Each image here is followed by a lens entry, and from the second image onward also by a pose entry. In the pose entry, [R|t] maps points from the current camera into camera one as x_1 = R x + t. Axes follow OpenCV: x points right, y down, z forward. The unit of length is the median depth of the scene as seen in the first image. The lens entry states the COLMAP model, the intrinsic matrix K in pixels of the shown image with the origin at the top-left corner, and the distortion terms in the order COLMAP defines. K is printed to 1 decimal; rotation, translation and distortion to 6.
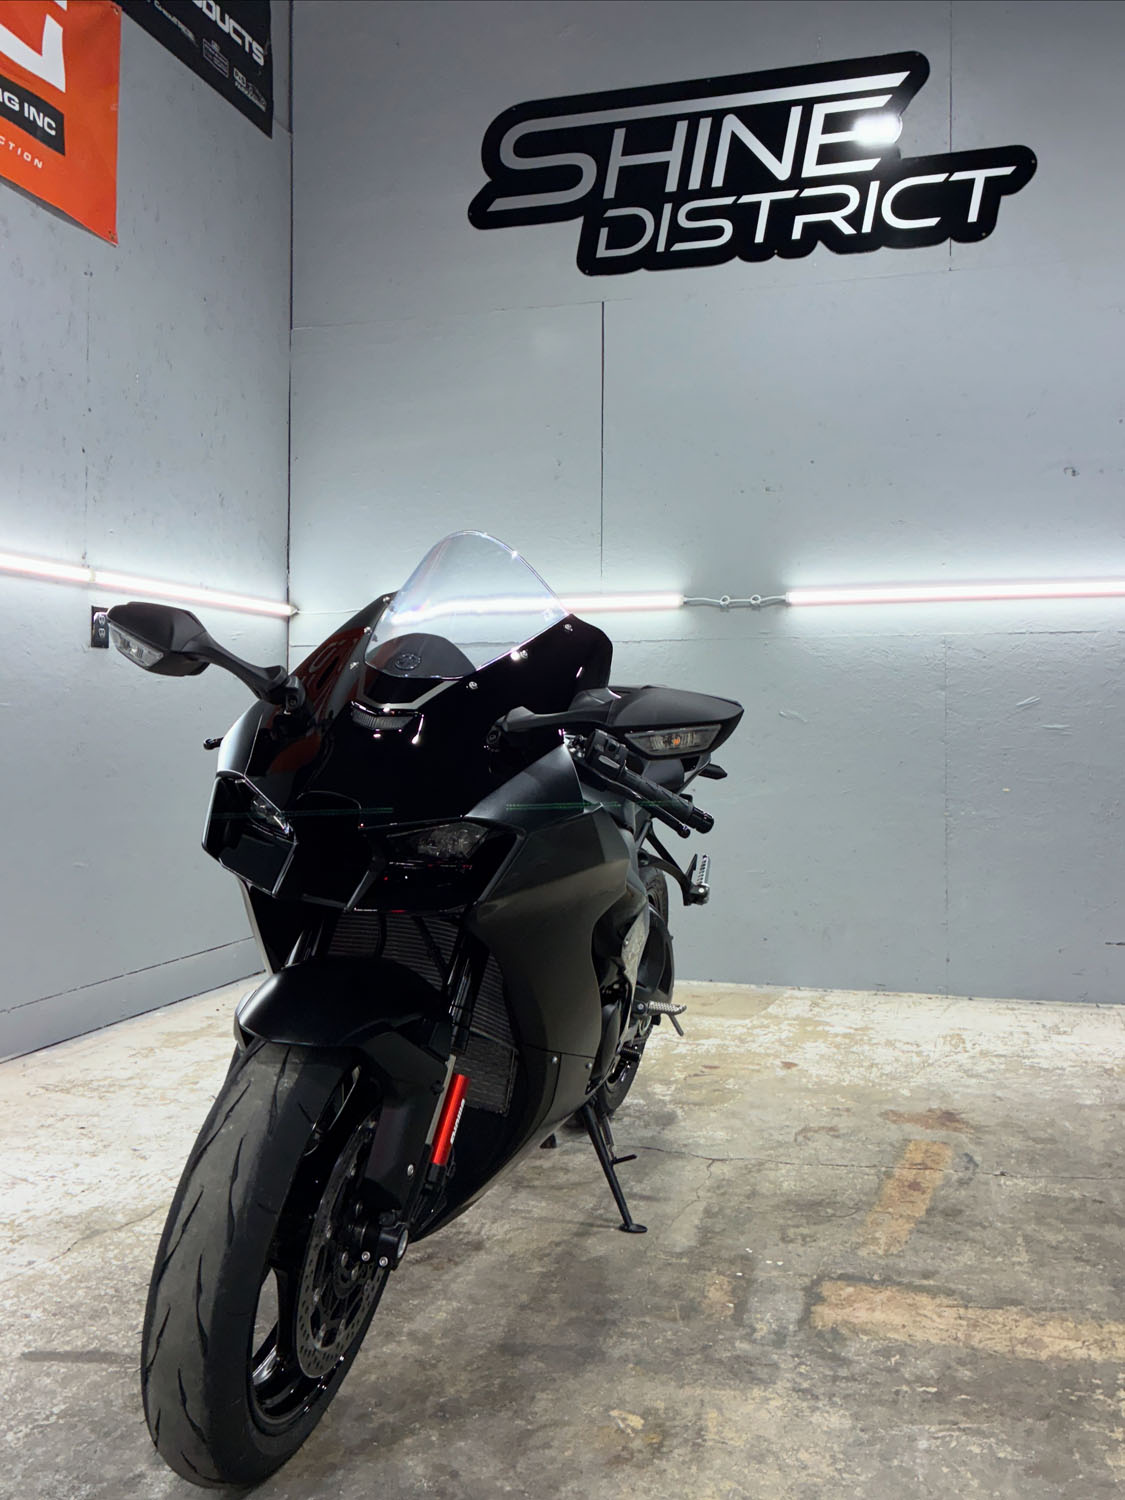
lens RADIAL K [[1341.9, 0, 593.0], [0, 1341.9, 710.4], [0, 0, 1]] dist [0.022332, 0.005199]
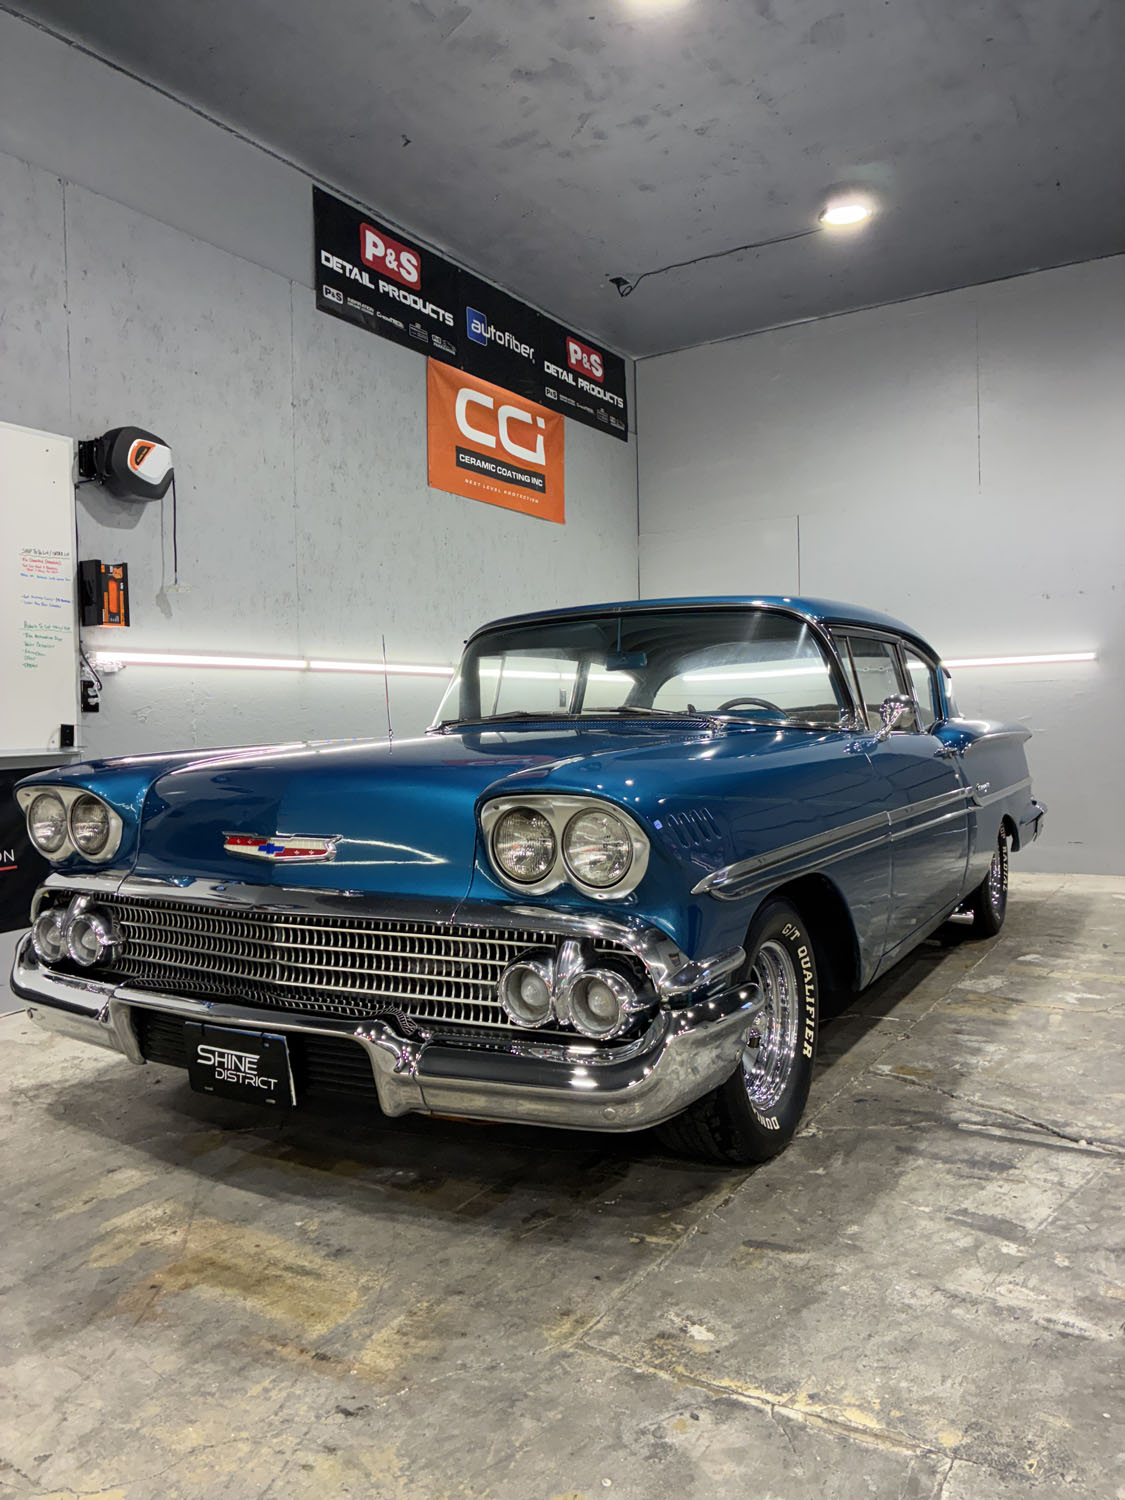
lens RADIAL K [[1145.9, 0, 552.2], [0, 1145.9, 744.0], [0, 0, 1]] dist [-0.000574, 0.049924]
pose [[0.961733, -0.020708, -0.273206, 0.113587], [0.030548, 0.999027, 0.031811, -0.039954], [0.272282, -0.038940, 0.961429, -0.712640]]
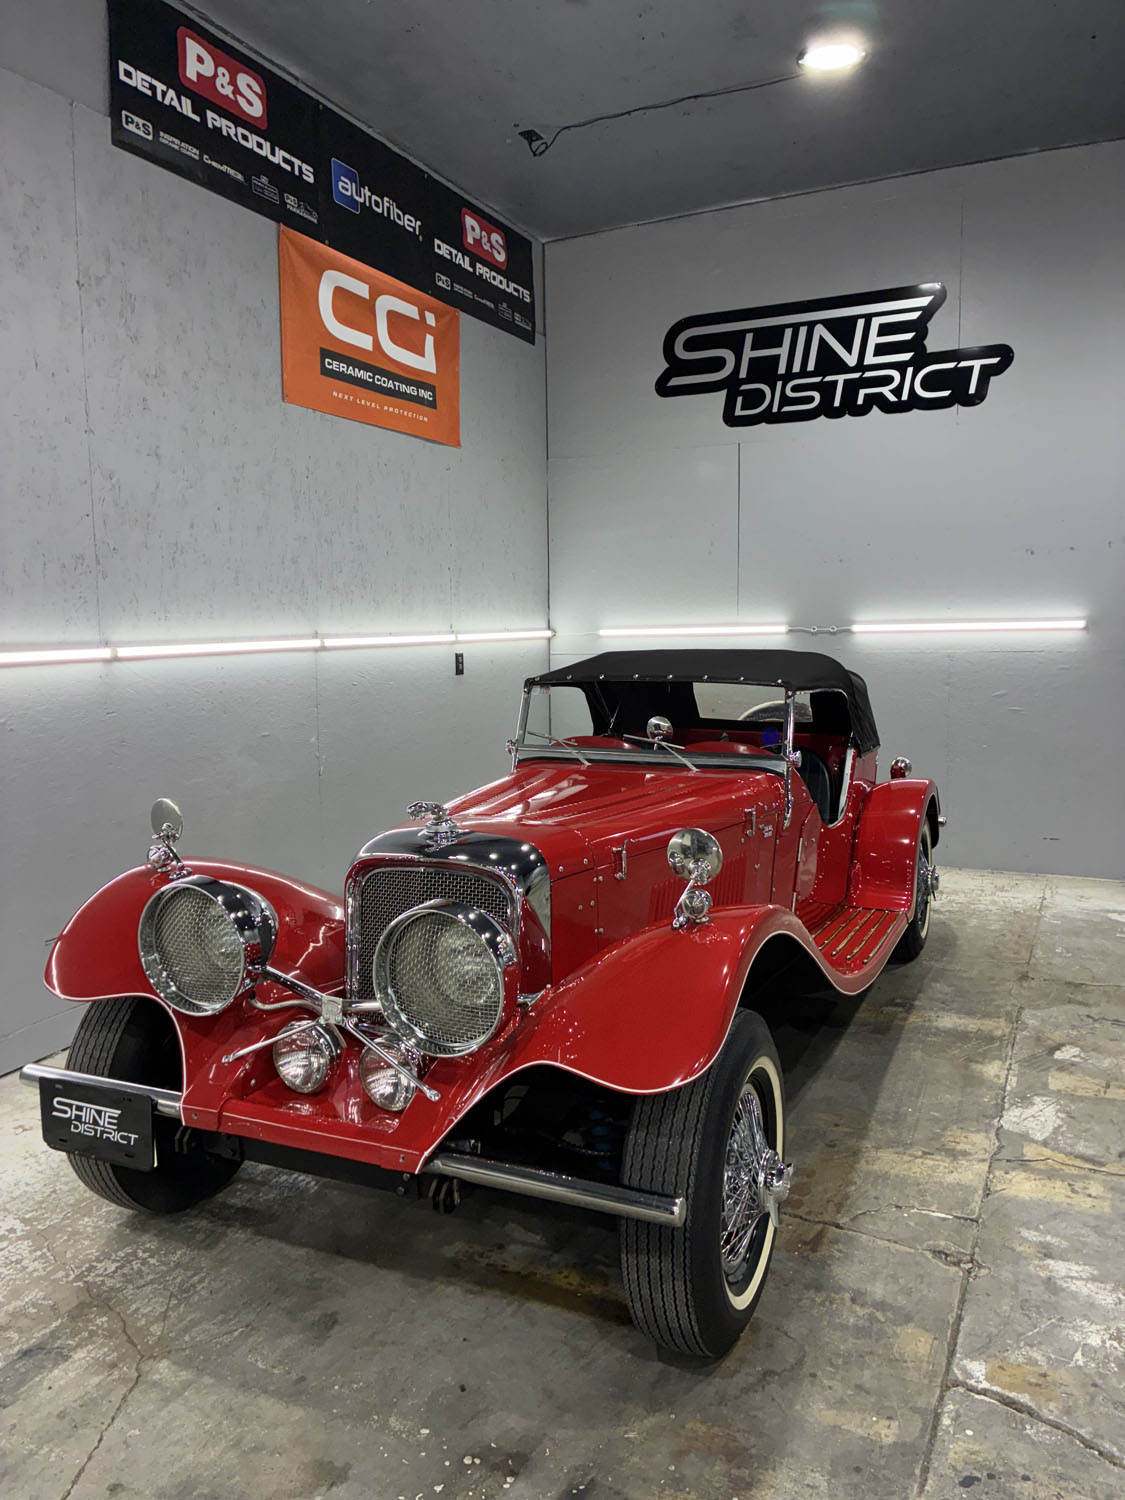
lens RADIAL K [[1130.9, 0, 559.9], [0, 1130.9, 741.6], [0, 0, 1]] dist [0.042132, -0.044196]
pose [[0.985815, -0.000290, -0.167836, 0.025071], [0.021233, 0.992179, 0.123004, -0.123197], [0.166488, -0.124823, 0.978111, -0.433258]]
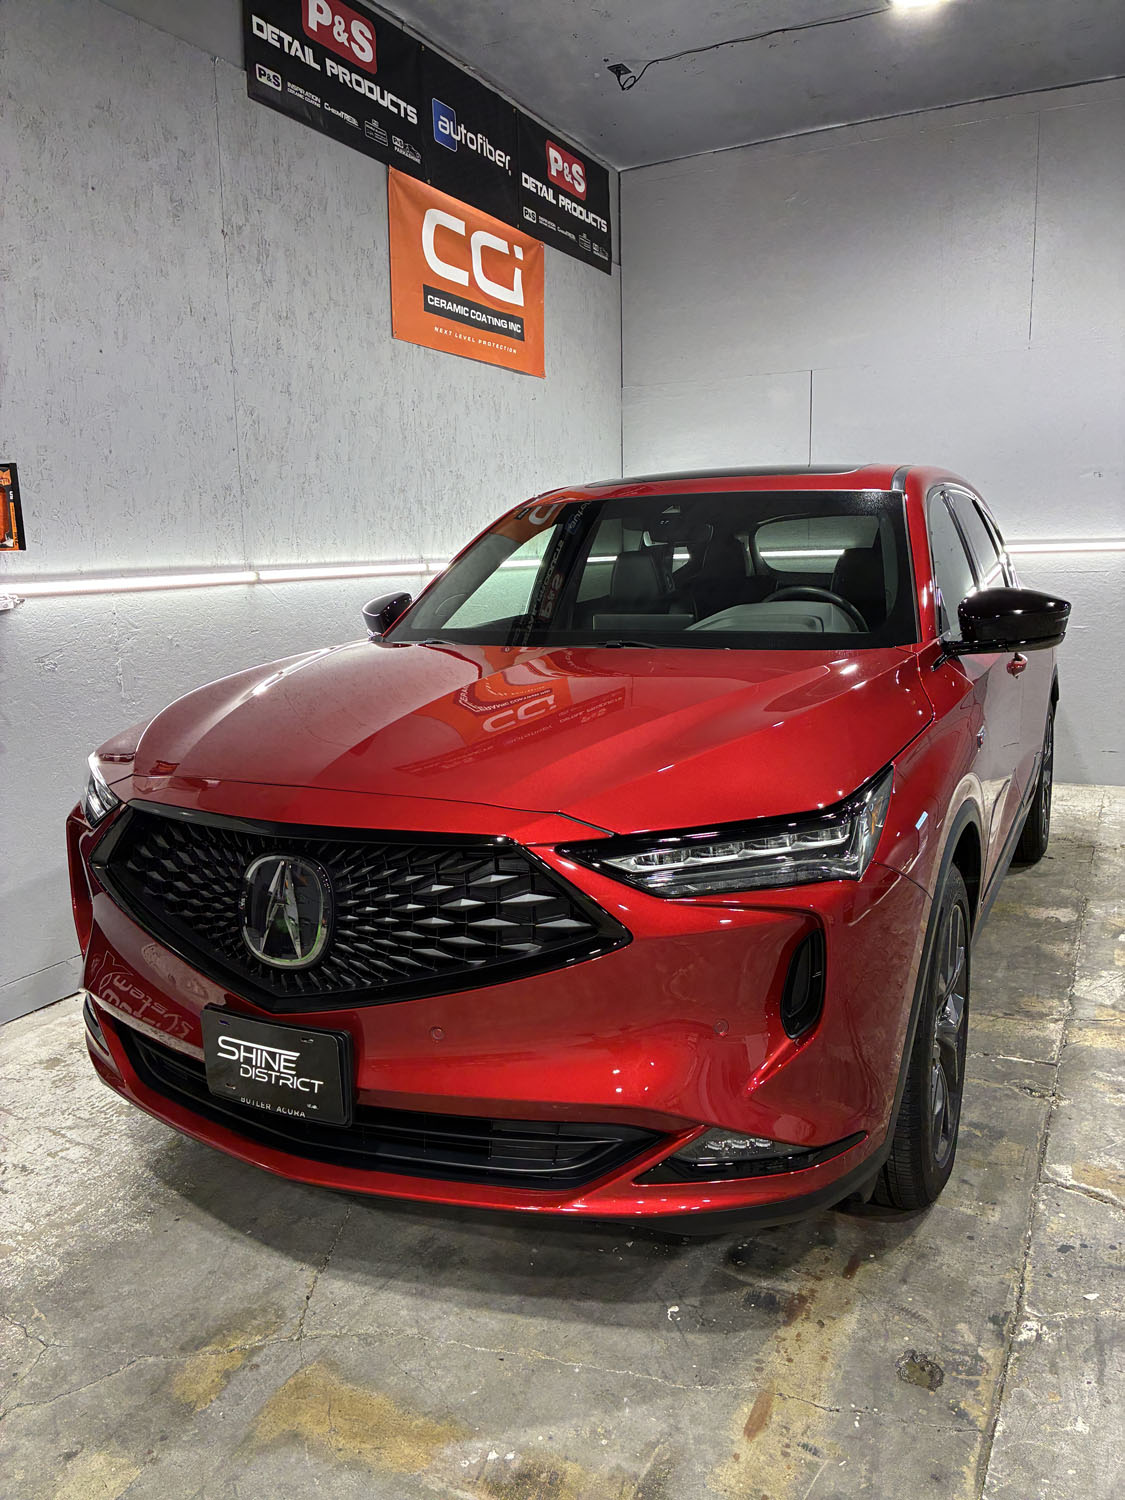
lens RADIAL K [[1132.6, 0, 555.1], [0, 1132.6, 741.9], [0, 0, 1]] dist [0.041137, -0.037322]
pose [[0.979886, 0.009136, -0.199347, -0.018719], [0.028372, 0.982425, 0.184489, -0.123084], [0.197529, -0.186434, 0.962406, -0.525788]]
